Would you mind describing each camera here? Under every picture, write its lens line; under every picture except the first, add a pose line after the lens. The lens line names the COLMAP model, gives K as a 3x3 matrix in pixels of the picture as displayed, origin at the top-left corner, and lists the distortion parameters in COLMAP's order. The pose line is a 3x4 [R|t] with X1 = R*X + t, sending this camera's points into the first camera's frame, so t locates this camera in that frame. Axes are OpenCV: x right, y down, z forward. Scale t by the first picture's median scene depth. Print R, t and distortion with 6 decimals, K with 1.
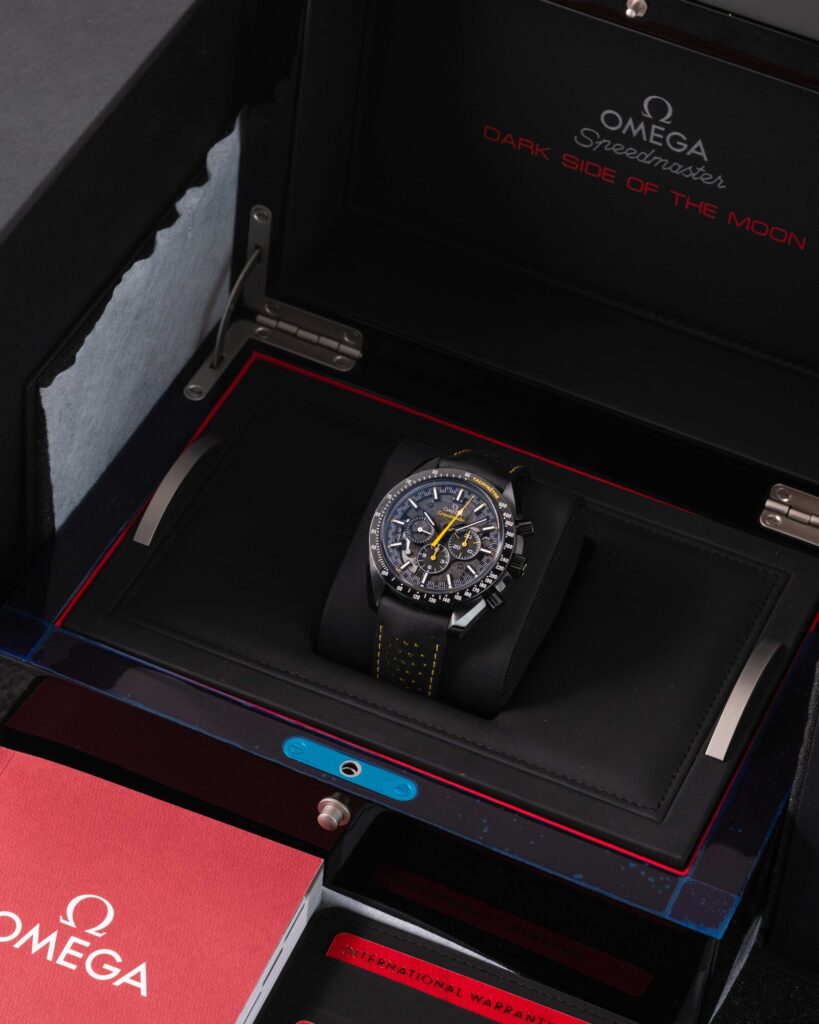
lens RADIAL K [[4011.6, 0, 409.5], [0, 4011.6, 512.0], [0, 0, 1]] dist [-0.150354, 3.949636]
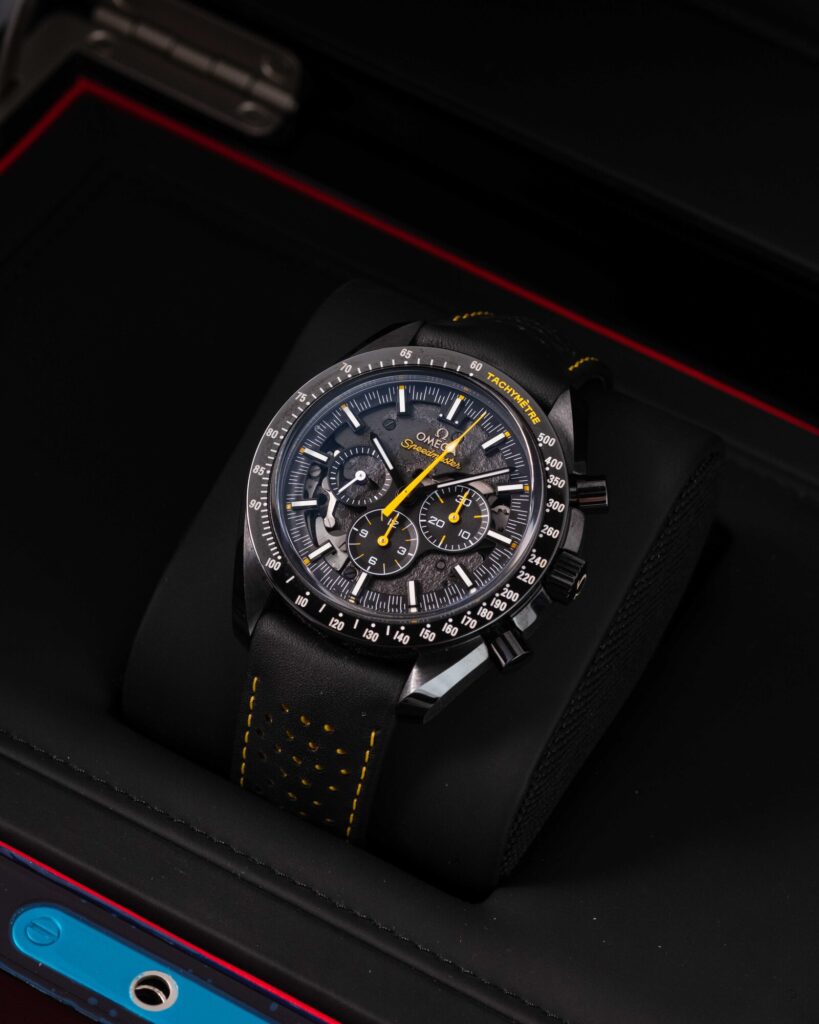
lens RADIAL K [[4011.6, 0, 409.5], [0, 4011.6, 512.0], [0, 0, 1]] dist [-0.150354, 3.949636]
pose [[0.995415, 0.094864, -0.012266, 0.014142], [-0.094466, 0.995084, 0.029736, -0.005588], [0.015026, -0.028441, 0.999483, 0.544858]]
